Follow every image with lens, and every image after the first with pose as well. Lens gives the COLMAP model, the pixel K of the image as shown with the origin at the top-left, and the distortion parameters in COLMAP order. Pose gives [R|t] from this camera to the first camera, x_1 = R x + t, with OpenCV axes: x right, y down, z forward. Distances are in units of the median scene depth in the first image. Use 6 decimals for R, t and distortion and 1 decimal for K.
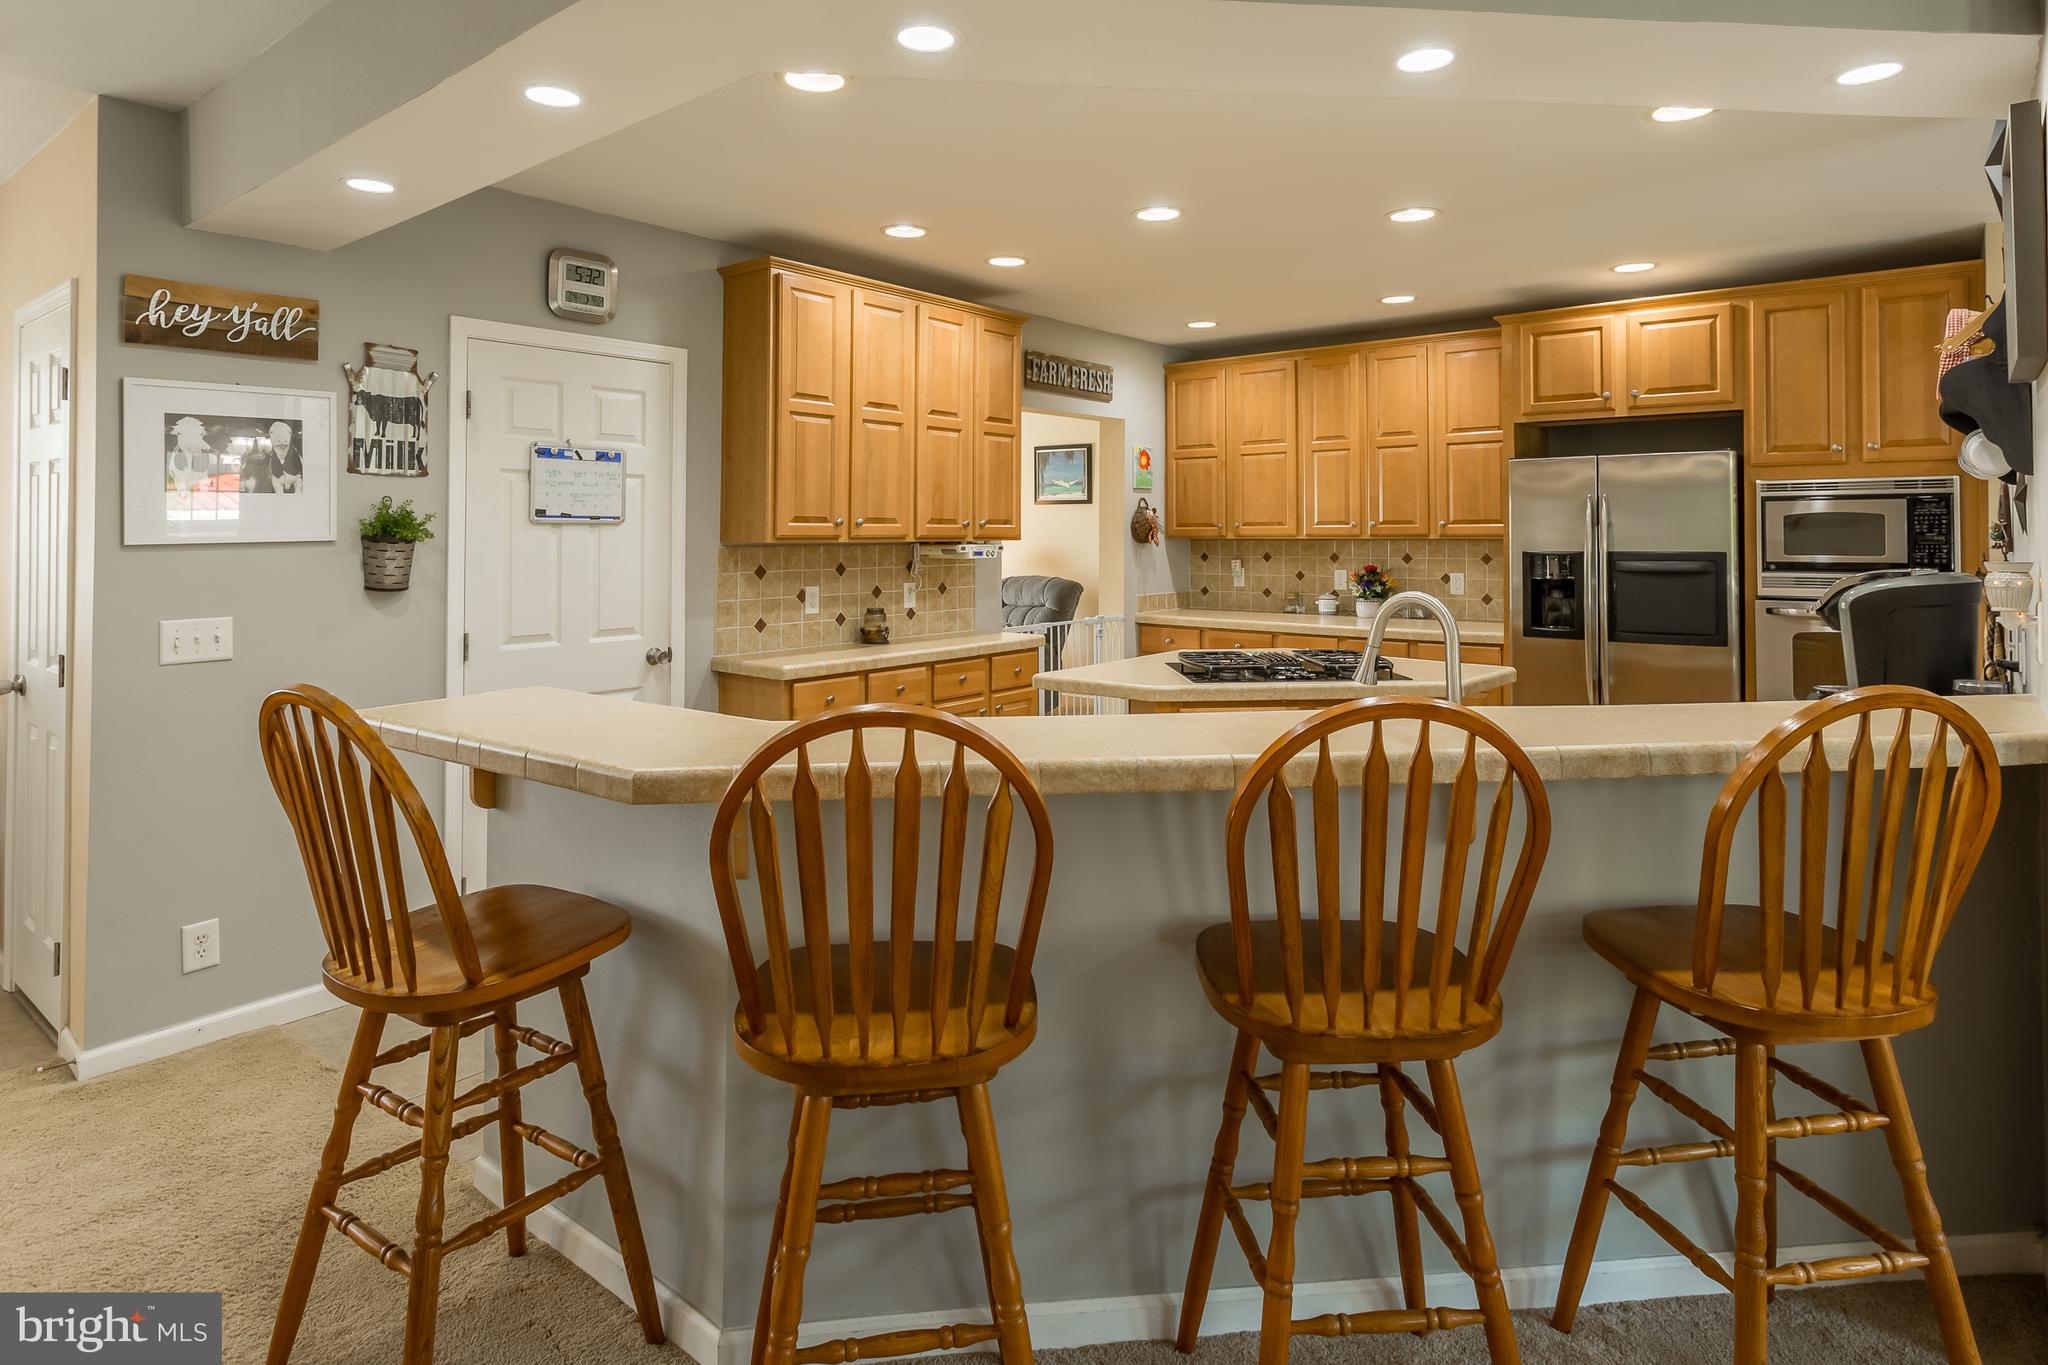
lens RADIAL K [[1083.7, 0, 1060.9], [0, 1083.7, 515.5], [0, 0, 1]] dist [0.013337, 0.000293]
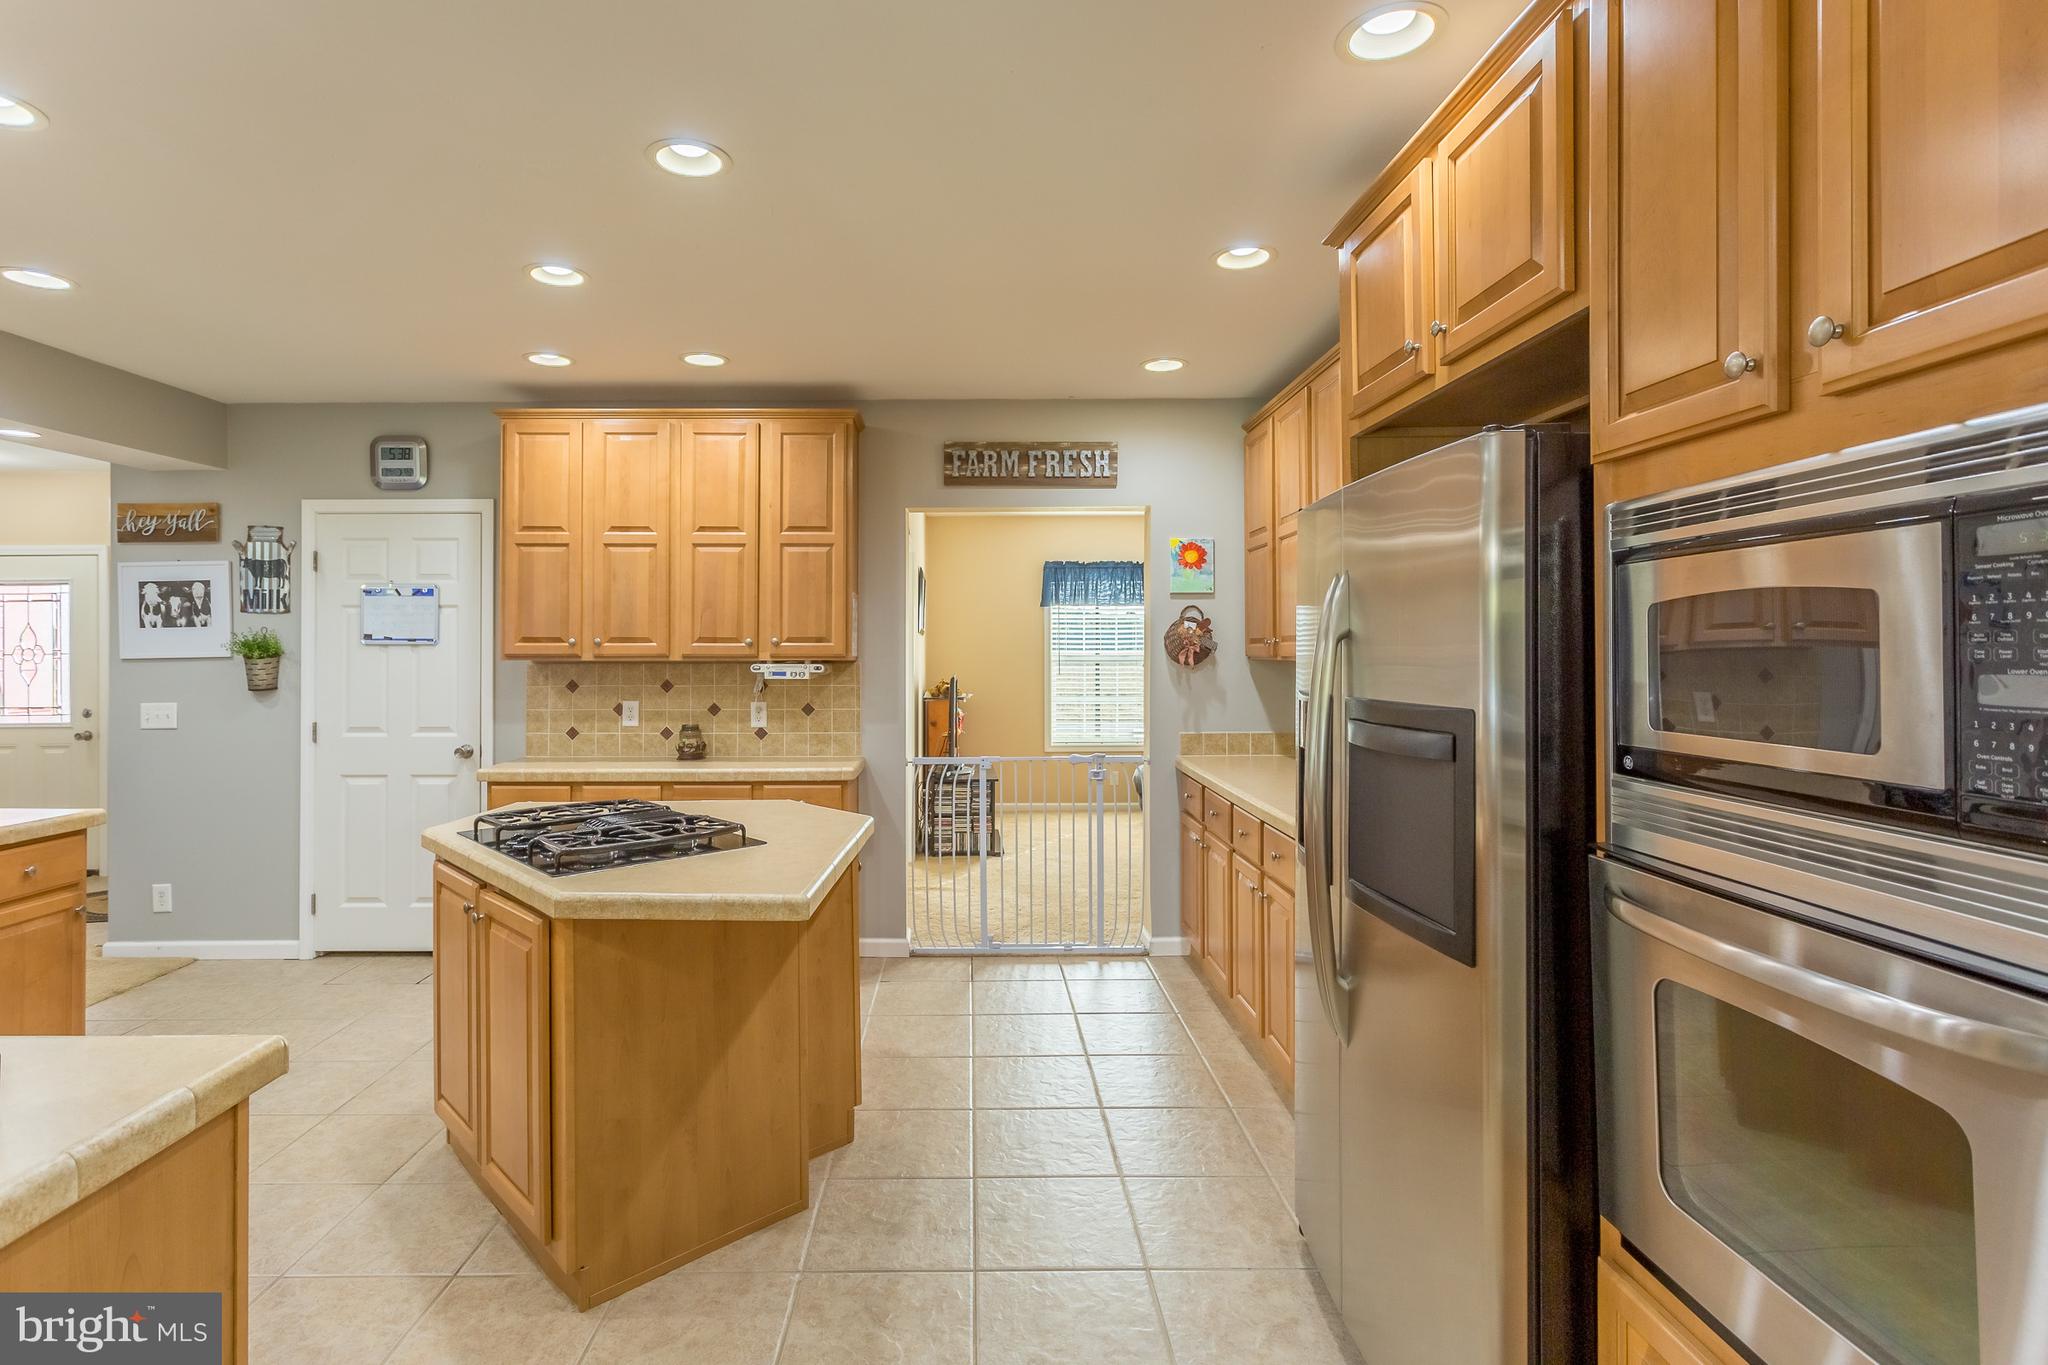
lens RADIAL K [[985.2, 0, 963.6], [0, 985.2, 640.8], [0, 0, 1]] dist [0.014986, 0.002438]
pose [[0.625625, -0.006895, -0.780093, 0.920535], [0.012562, 0.999920, 0.001237, 0.010129], [0.780023, -0.010573, 0.625662, 0.790215]]
